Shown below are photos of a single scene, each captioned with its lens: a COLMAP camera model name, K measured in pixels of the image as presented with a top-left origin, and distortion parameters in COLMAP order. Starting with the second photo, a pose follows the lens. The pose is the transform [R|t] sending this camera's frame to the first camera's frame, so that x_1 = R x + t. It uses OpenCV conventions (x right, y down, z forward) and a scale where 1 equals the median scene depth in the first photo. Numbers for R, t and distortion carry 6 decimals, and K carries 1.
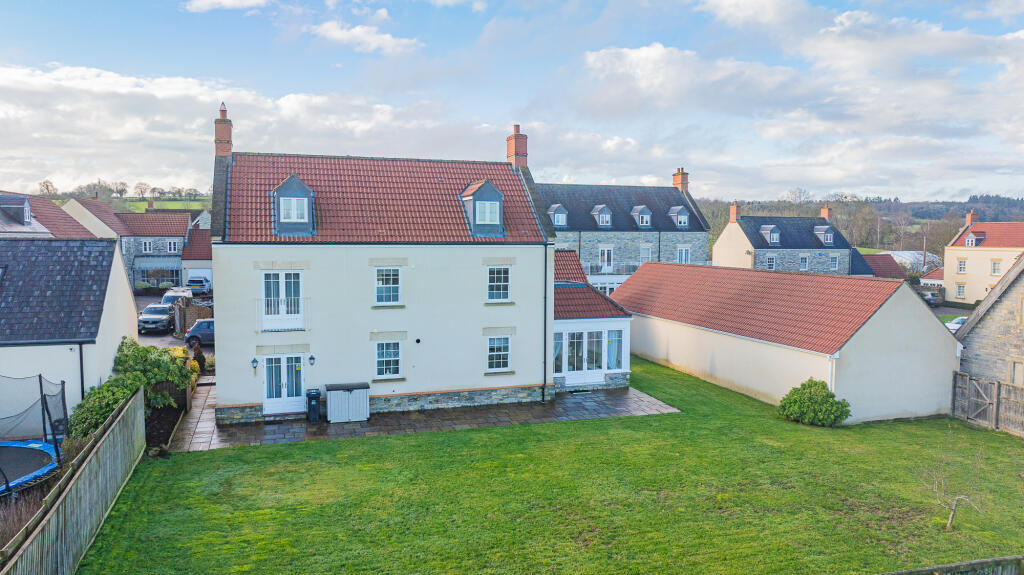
lens RADIAL K [[720.7, 0, 512.0], [0, 720.7, 287.5], [0, 0, 1]] dist [-0.021248, 0.002724]
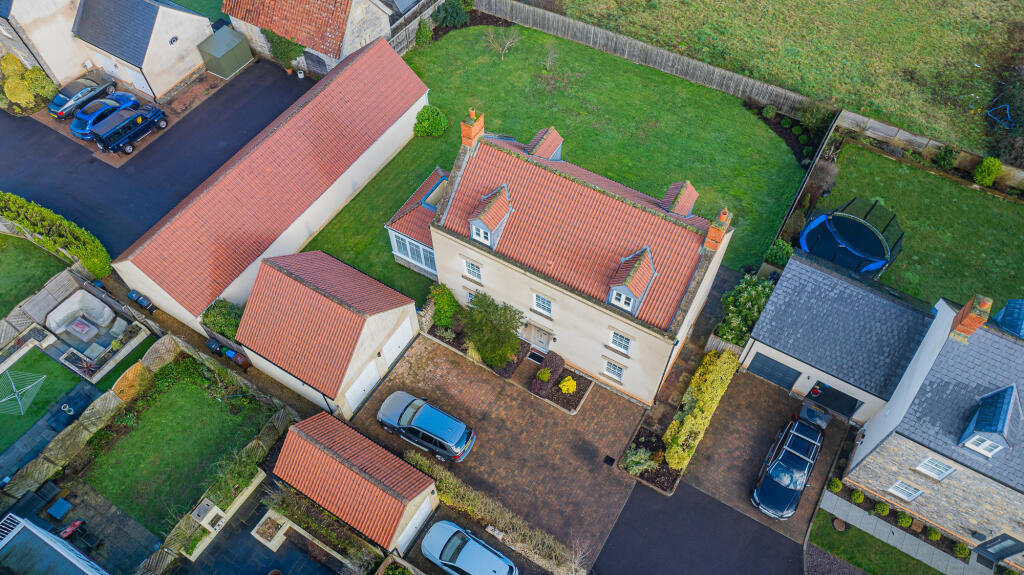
lens RADIAL K [[720.7, 0, 512.0], [0, 720.7, 287.5], [0, 0, 1]] dist [-0.021248, 0.002724]
pose [[-0.654003, -0.624928, 0.426316, -0.698606], [0.056897, 0.521313, 0.851467, -1.080911], [-0.754350, 0.581117, -0.305384, 1.584781]]
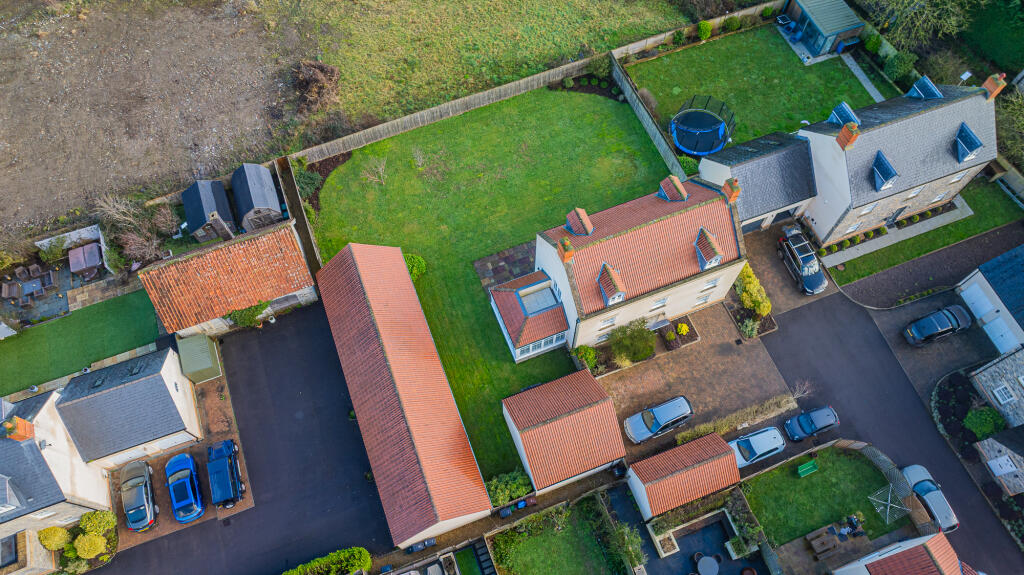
lens RADIAL K [[720.7, 0, 512.0], [0, 720.7, 287.5], [0, 0, 1]] dist [-0.021248, 0.002724]
pose [[-0.998537, 0.047949, -0.024976, 0.175189], [-0.005375, 0.371645, 0.928360, -1.690633], [0.053796, 0.927136, -0.370843, 1.796827]]
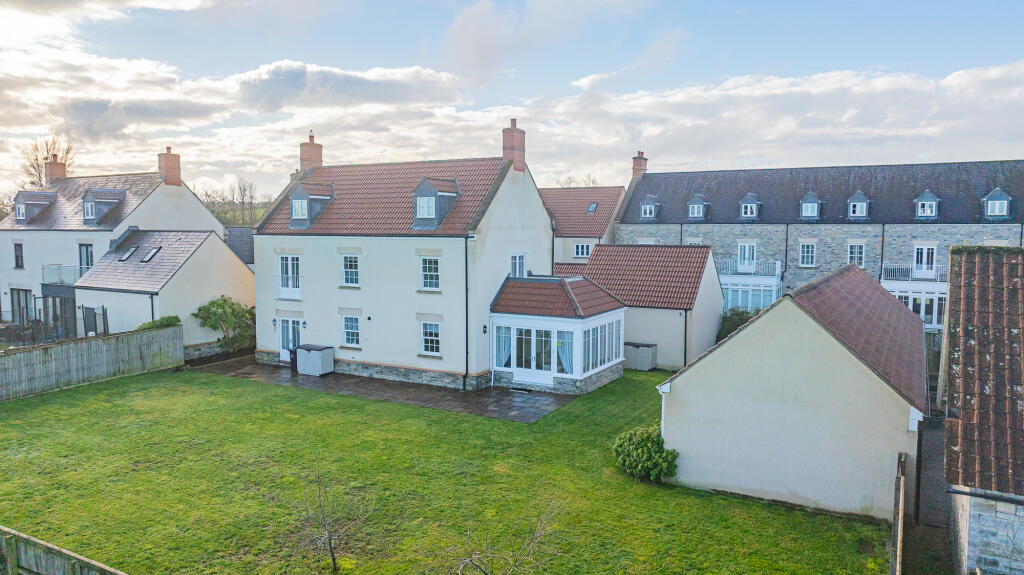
lens RADIAL K [[720.7, 0, 512.0], [0, 720.7, 287.5], [0, 0, 1]] dist [-0.021248, 0.002724]
pose [[0.677633, 0.058781, -0.733048, 0.848843], [-0.053297, 0.998105, 0.030768, -0.023604], [0.733467, 0.018220, 0.679481, 0.356388]]
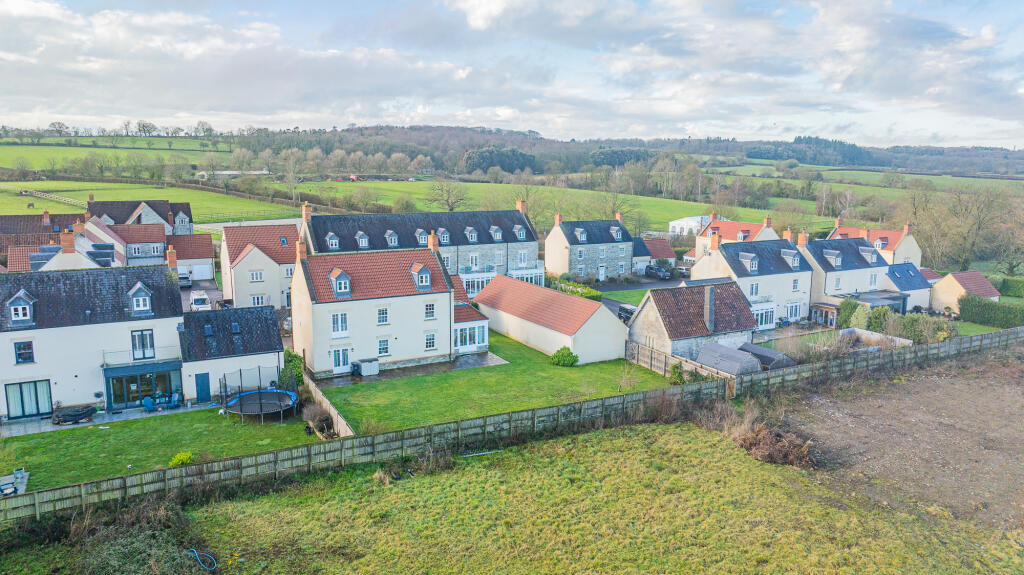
lens RADIAL K [[720.7, 0, 512.0], [0, 720.7, 287.5], [0, 0, 1]] dist [-0.021248, 0.002724]
pose [[0.982234, -0.031386, 0.185015, -0.179636], [0.014082, 0.995463, 0.094107, -0.285112], [-0.187129, -0.089829, 0.978219, -1.242511]]
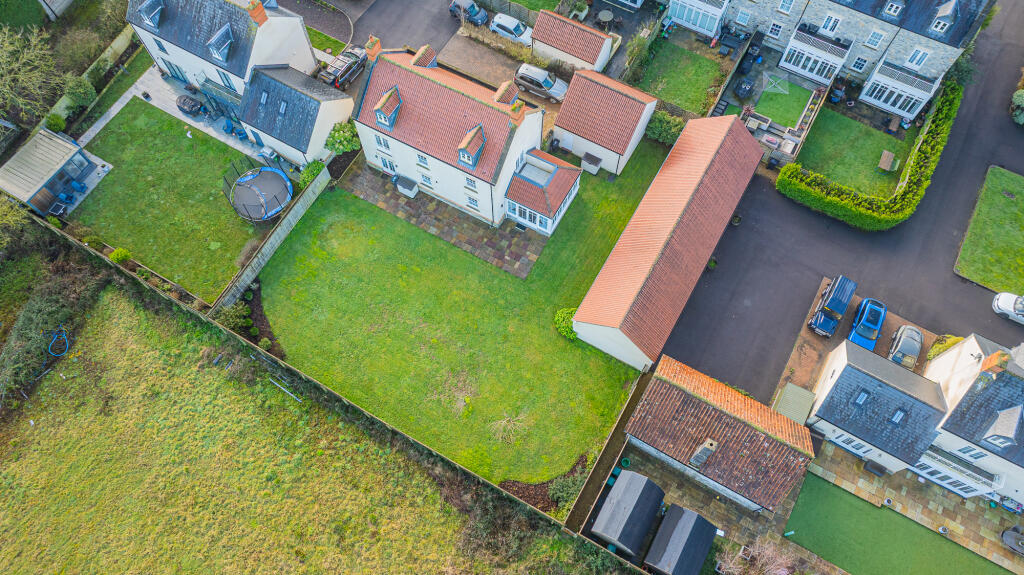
lens RADIAL K [[720.7, 0, 512.0], [0, 720.7, 287.5], [0, 0, 1]] dist [-0.021248, 0.002724]
pose [[0.671389, 0.671350, -0.313888, 0.849909], [-0.049039, 0.462857, 0.885076, -1.589350], [0.739481, -0.578837, 0.343679, 0.247759]]
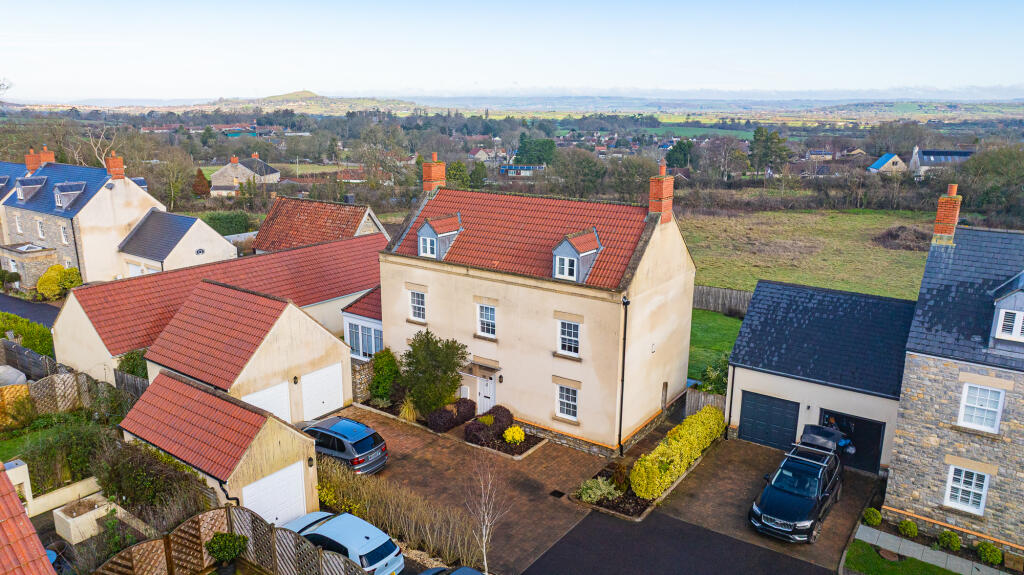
lens RADIAL K [[720.7, 0, 512.0], [0, 720.7, 287.5], [0, 0, 1]] dist [-0.021248, 0.002724]
pose [[-0.596470, -0.207741, 0.775286, -1.092397], [0.049579, 0.954544, 0.293918, -0.392441], [-0.801103, 0.213751, -0.559057, 1.760423]]
